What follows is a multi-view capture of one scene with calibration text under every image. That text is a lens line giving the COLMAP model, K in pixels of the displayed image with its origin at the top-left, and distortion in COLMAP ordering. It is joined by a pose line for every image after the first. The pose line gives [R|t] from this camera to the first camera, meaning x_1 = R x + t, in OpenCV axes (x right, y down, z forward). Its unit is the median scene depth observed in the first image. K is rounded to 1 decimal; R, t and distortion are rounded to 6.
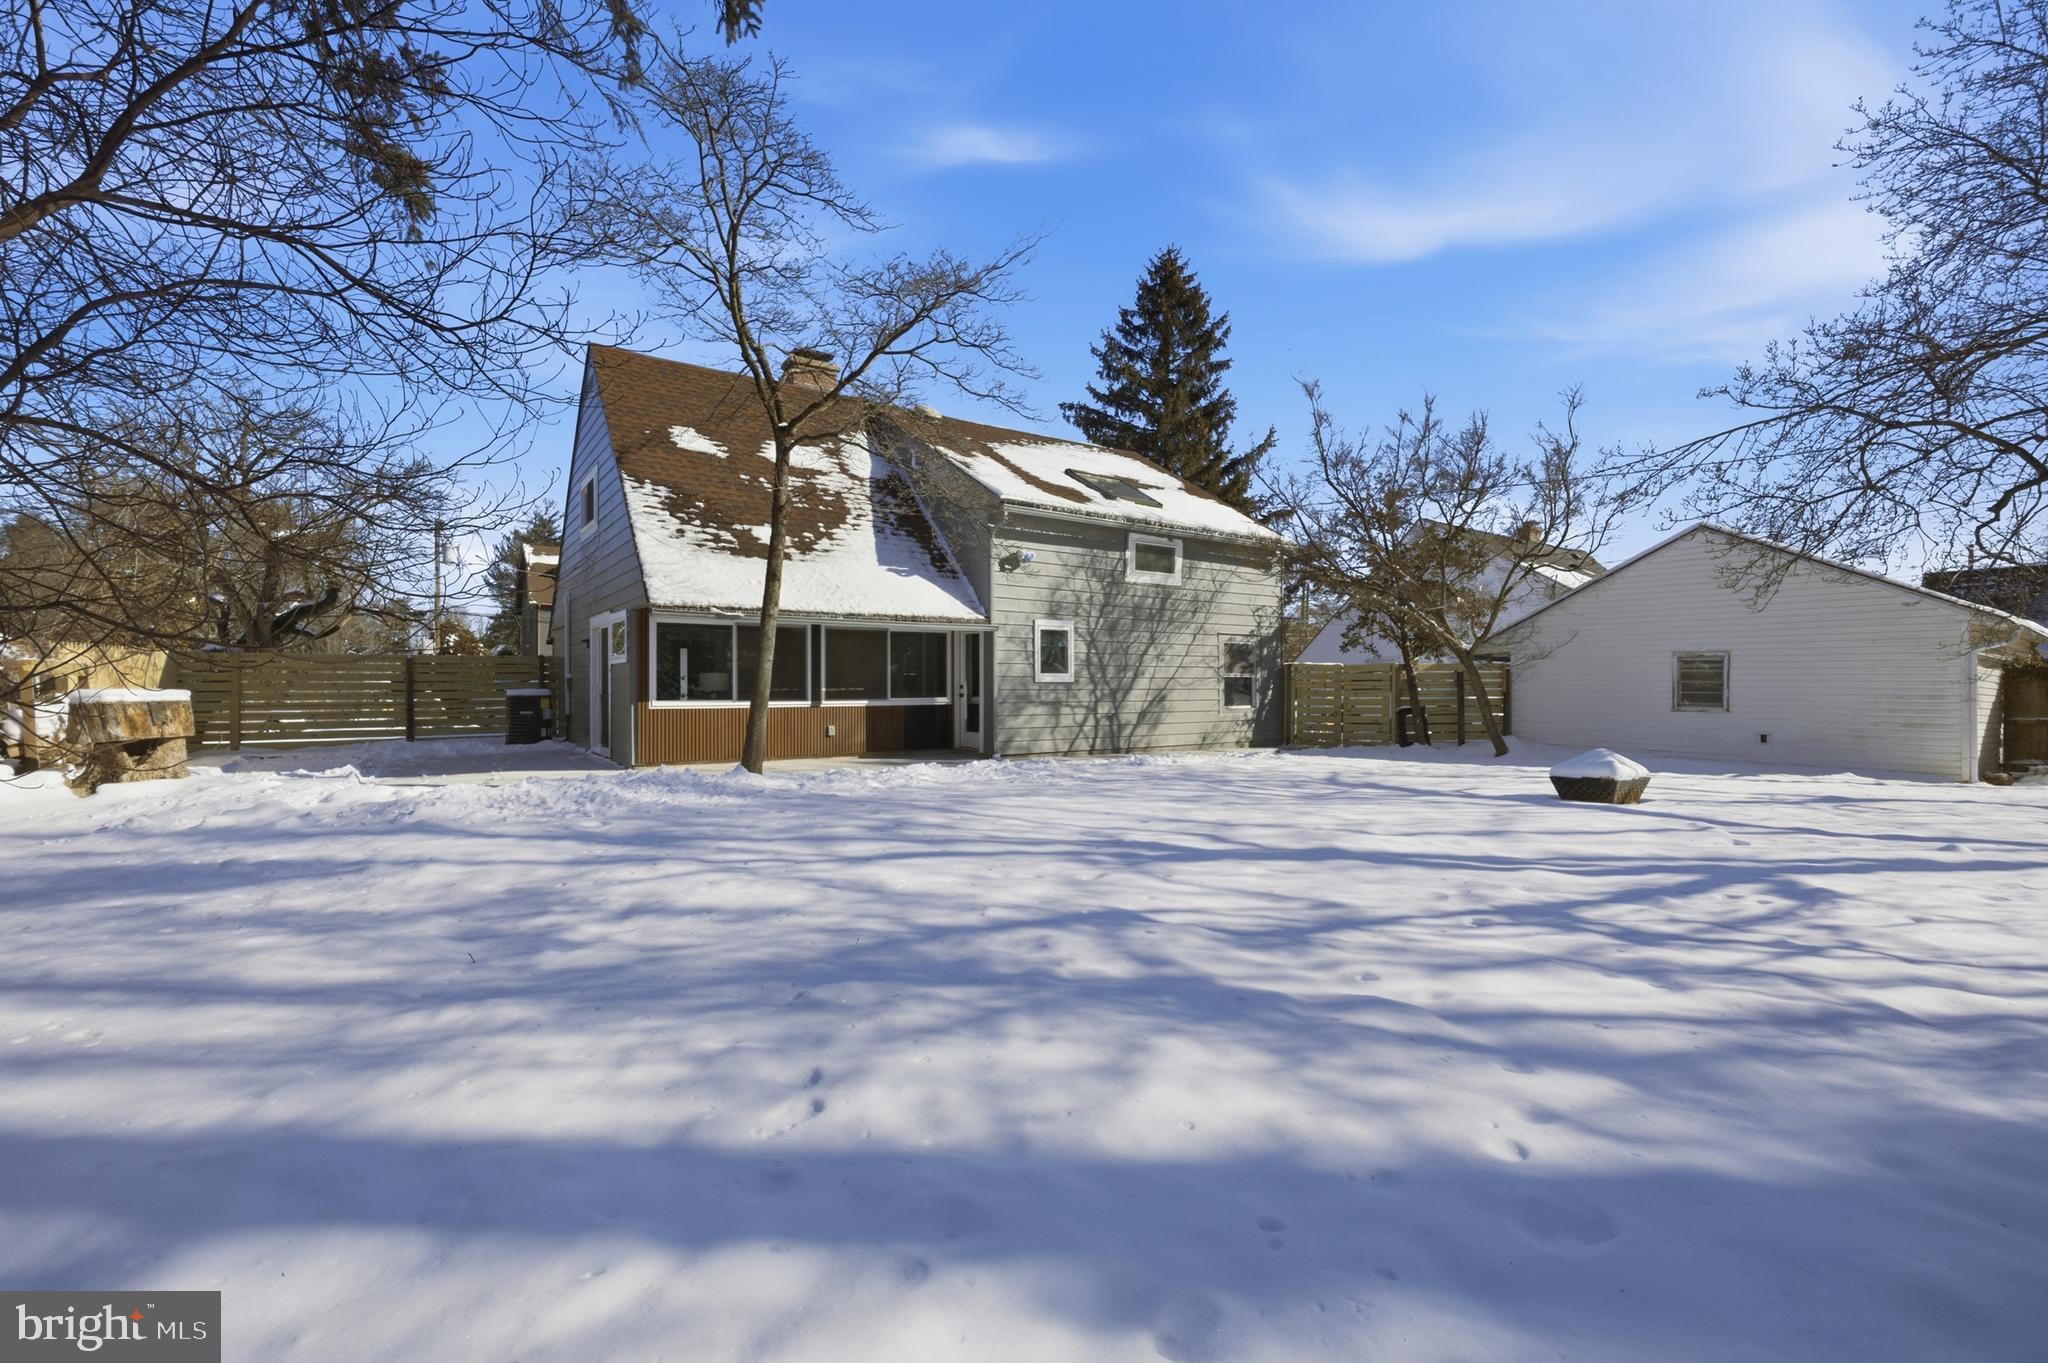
lens RADIAL K [[888.8, 0, 1009.0], [0, 888.8, 673.5], [0, 0, 1]] dist [-0.020260, 0.005405]
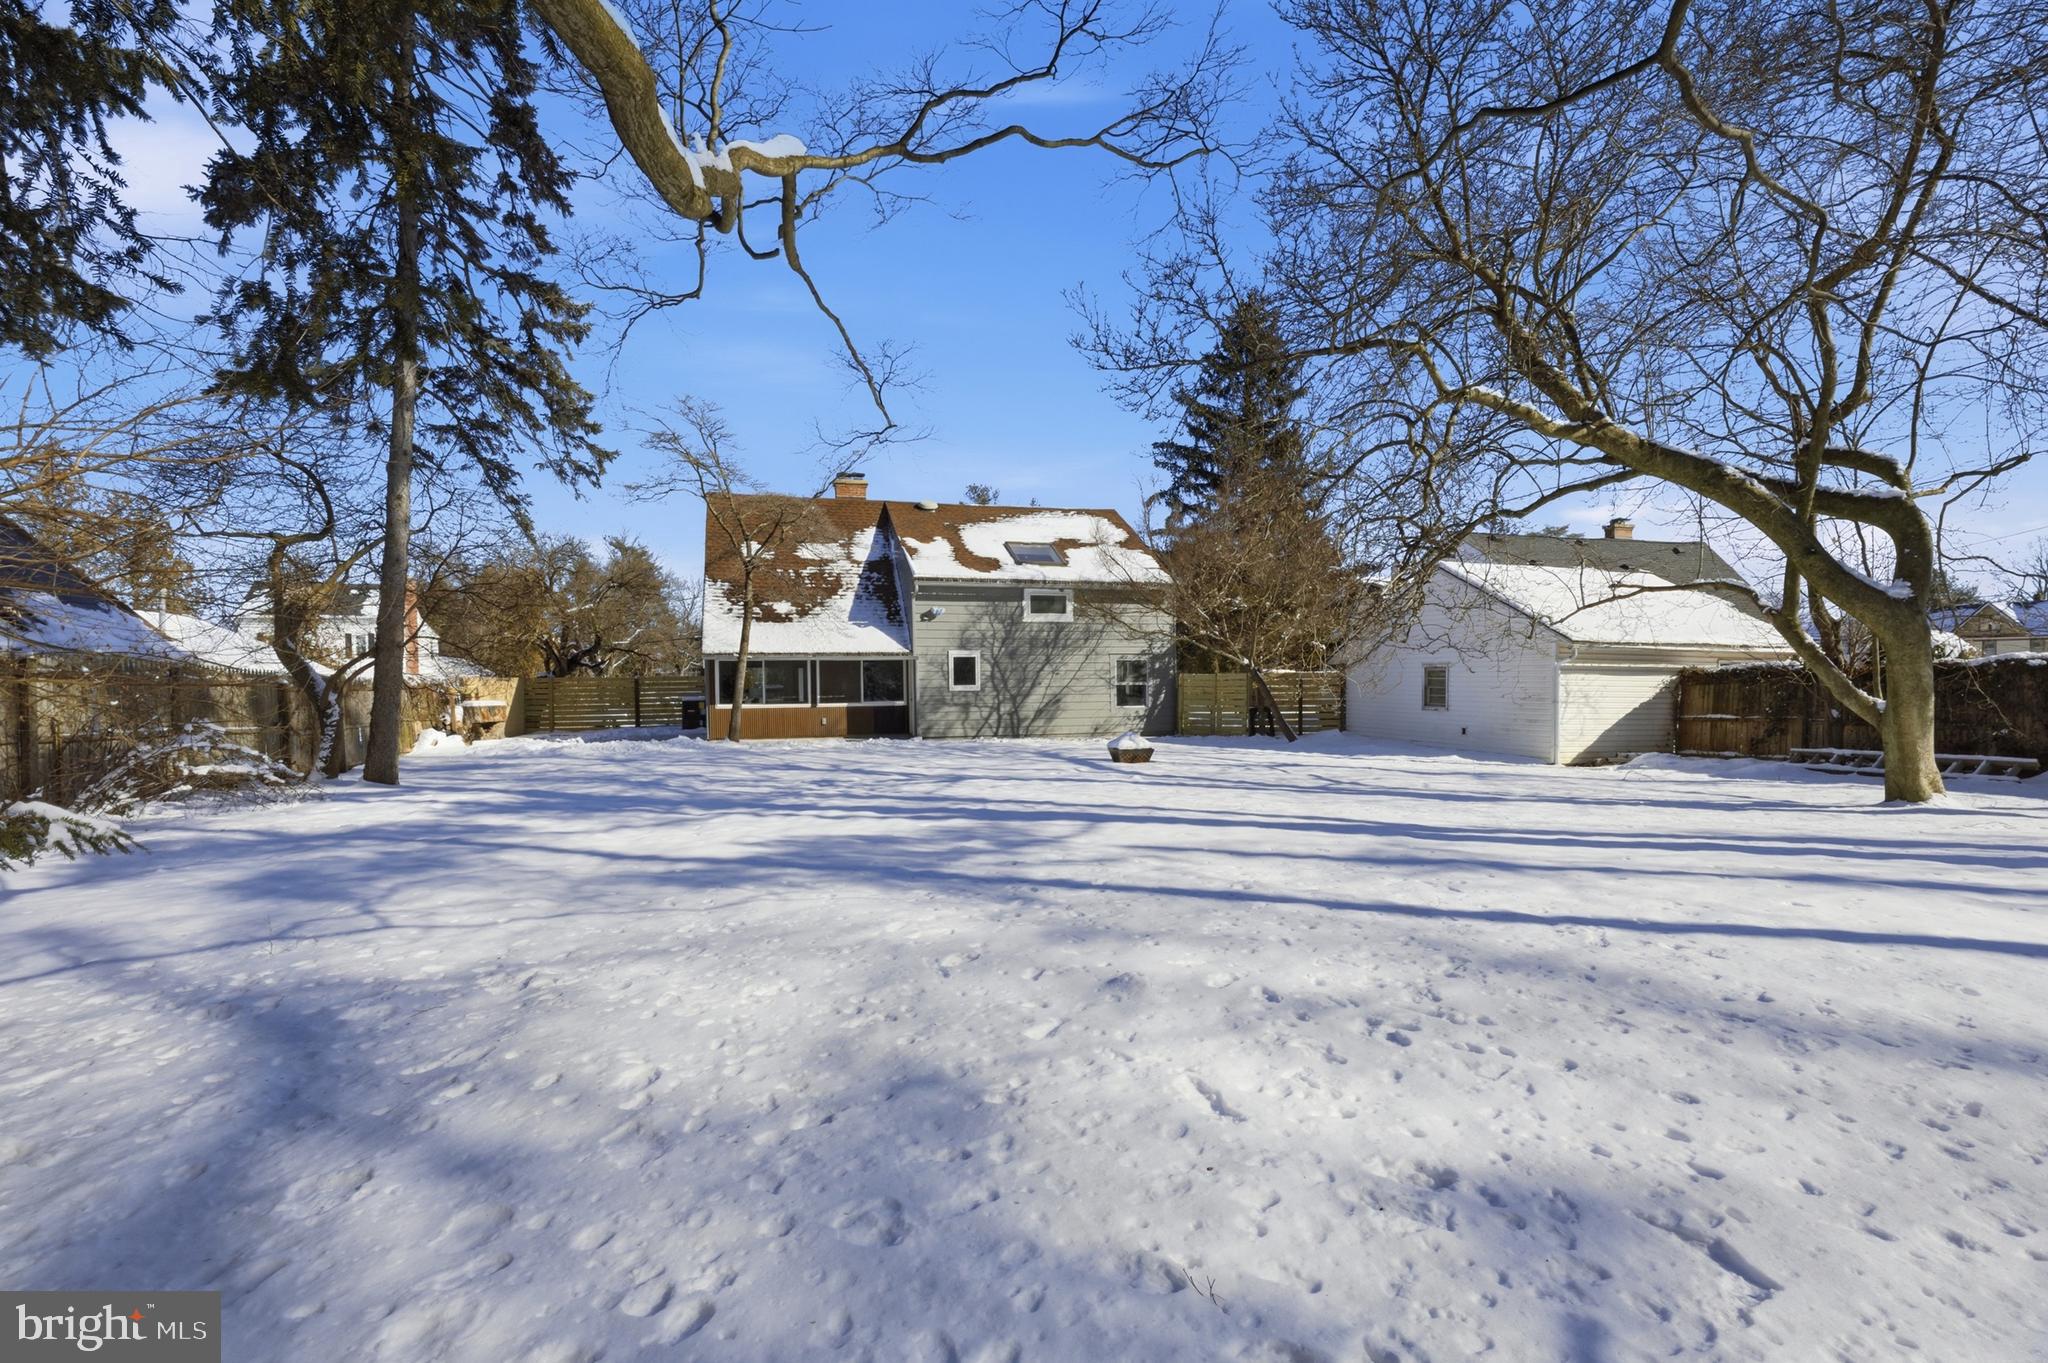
lens RADIAL K [[933.8, 0, 1012.0], [0, 933.8, 713.0], [0, 0, 1]] dist [-0.018950, -0.000133]
pose [[0.944108, 0.001280, -0.329634, 0.656398], [0.013827, 0.998958, 0.043483, -0.020877], [0.329346, -0.045610, 0.943107, -0.499990]]
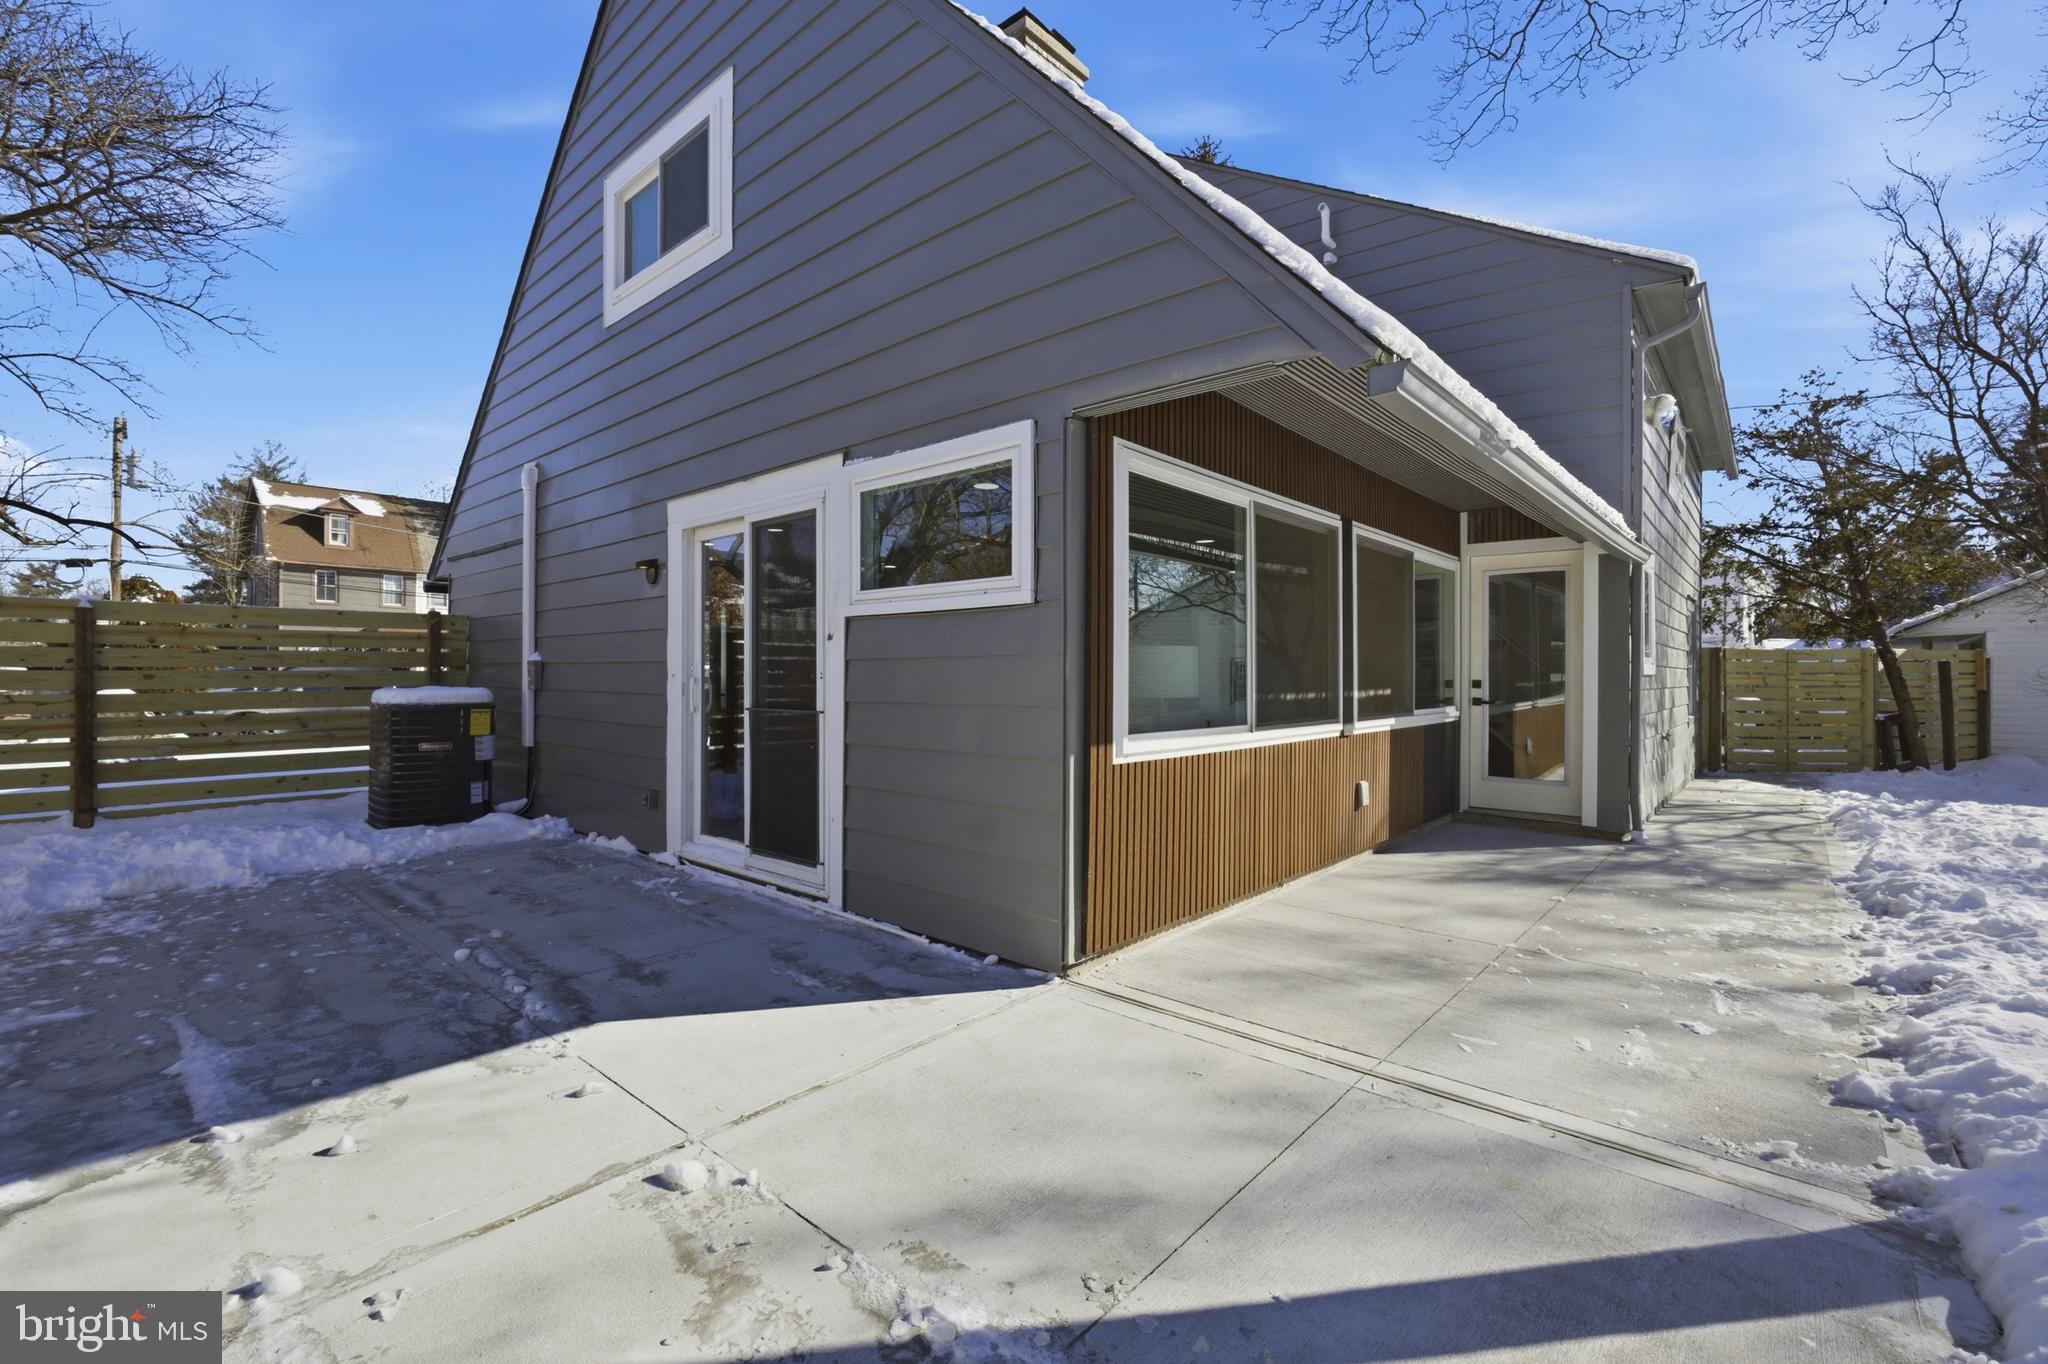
lens RADIAL K [[888.8, 0, 1009.9], [0, 888.8, 672.3], [0, 0, 1]] dist [-0.020260, 0.005405]
pose [[0.973364, 0.003131, 0.229242, -0.412065], [-0.005128, 0.999954, 0.008115, 0.005790], [-0.229206, -0.009074, 0.973336, 0.588240]]
